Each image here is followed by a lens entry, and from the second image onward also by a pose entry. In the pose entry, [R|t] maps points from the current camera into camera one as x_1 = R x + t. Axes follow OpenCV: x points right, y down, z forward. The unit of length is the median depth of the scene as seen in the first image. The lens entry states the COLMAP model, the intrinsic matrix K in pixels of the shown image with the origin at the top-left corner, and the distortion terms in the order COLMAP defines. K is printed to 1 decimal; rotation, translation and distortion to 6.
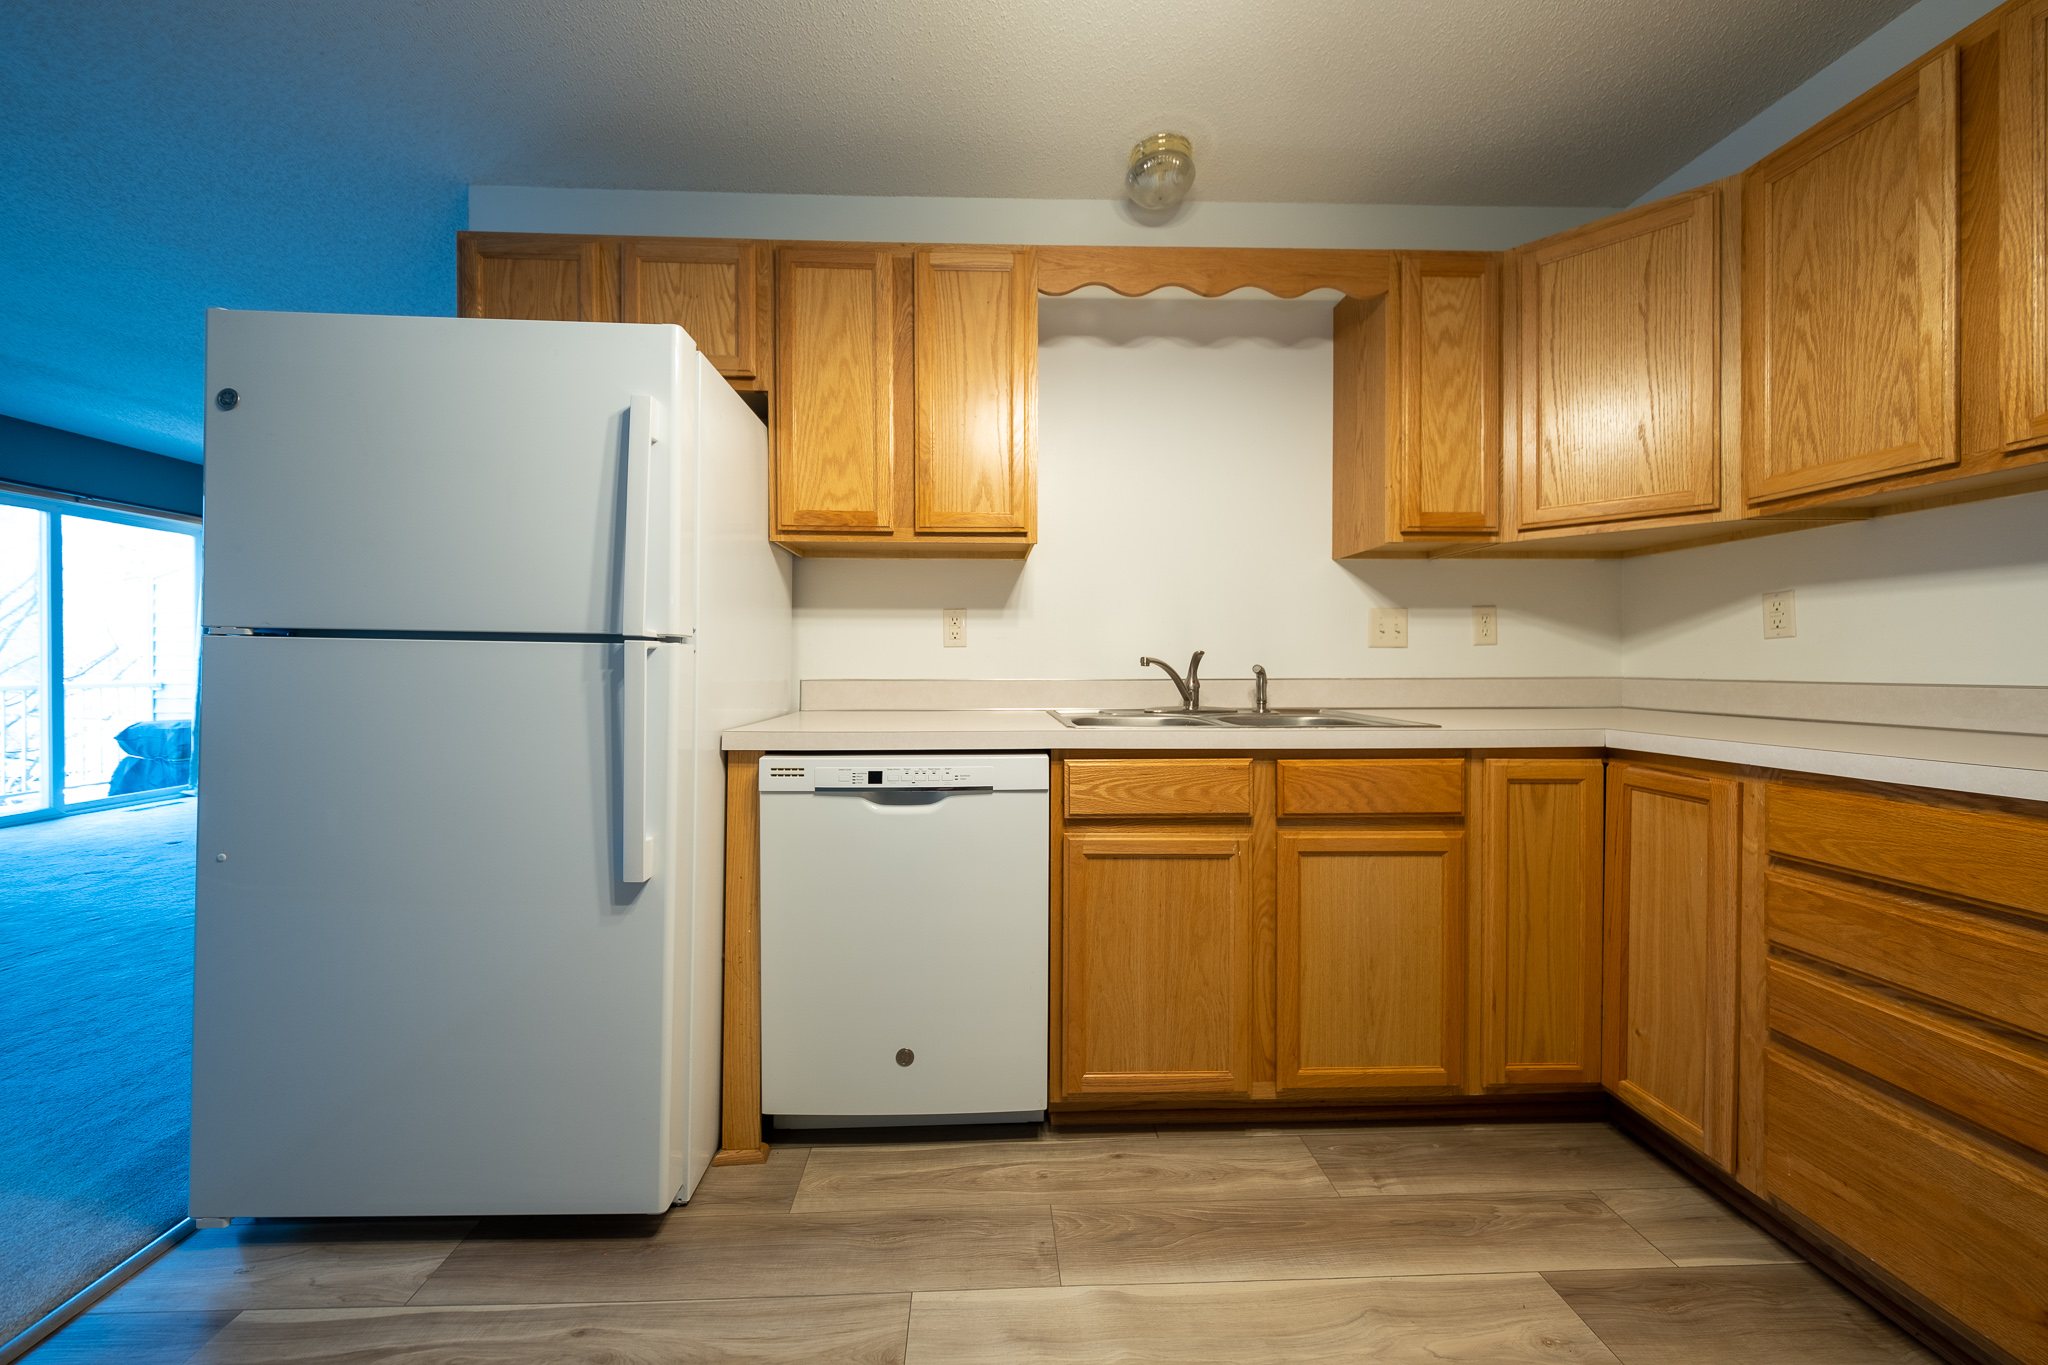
lens RADIAL K [[701.9, 0, 1015.1], [0, 701.9, 666.4], [0, 0, 1]] dist [0.006000, -0.001419]
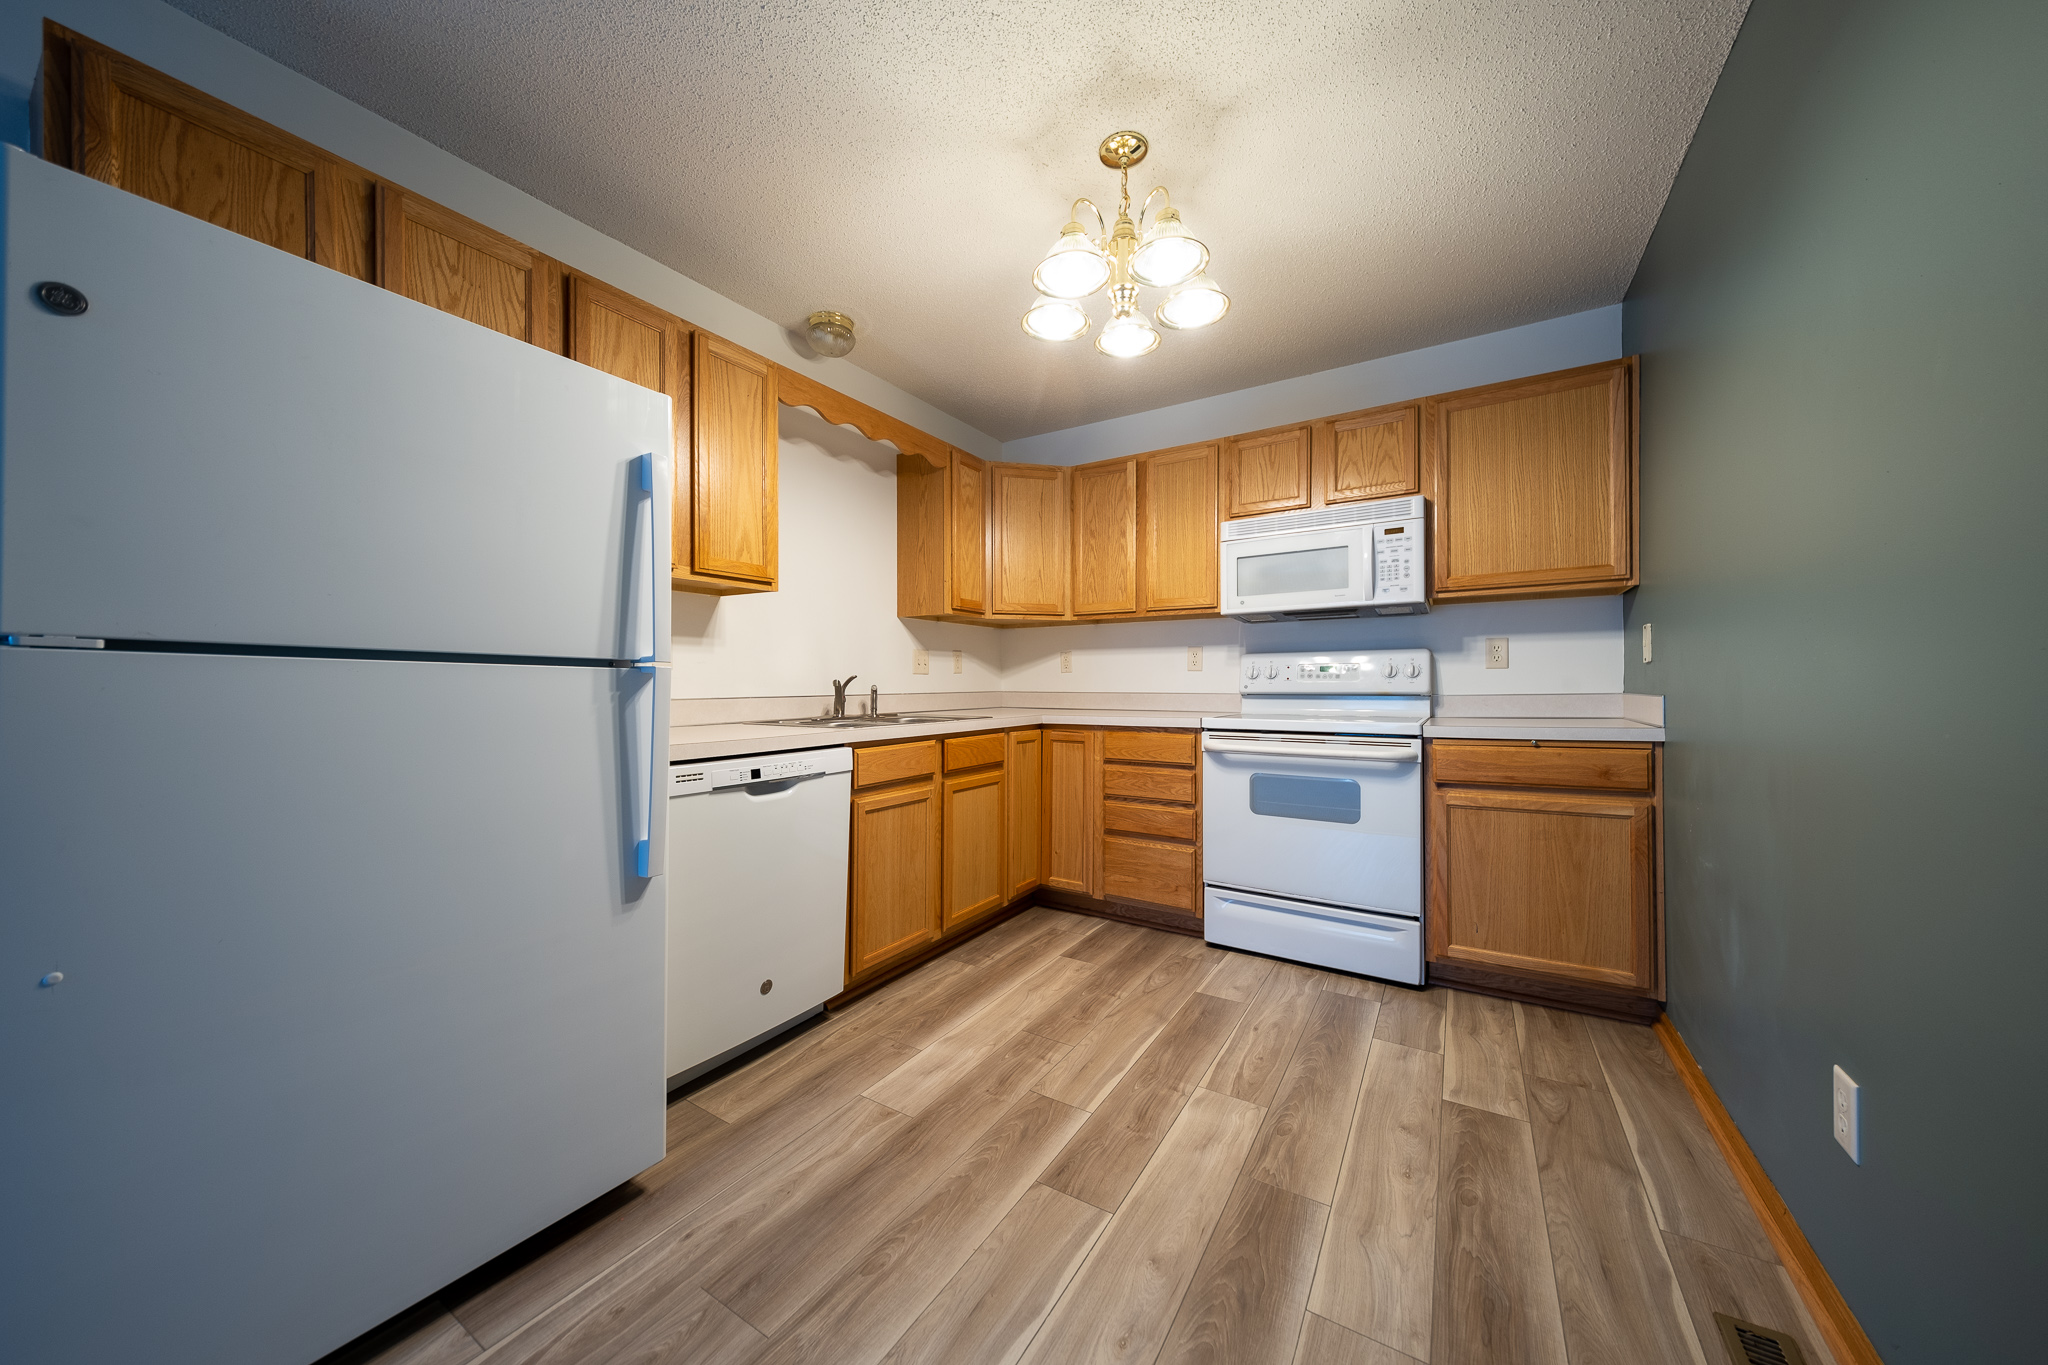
lens RADIAL K [[701.9, 0, 1010.5], [0, 701.9, 684.6], [0, 0, 1]] dist [0.006000, -0.001419]
pose [[0.563301, -0.002753, 0.826247, -0.969209], [0.003077, 0.999995, 0.001235, -0.005415], [-0.826246, 0.001847, 0.563307, -0.108774]]
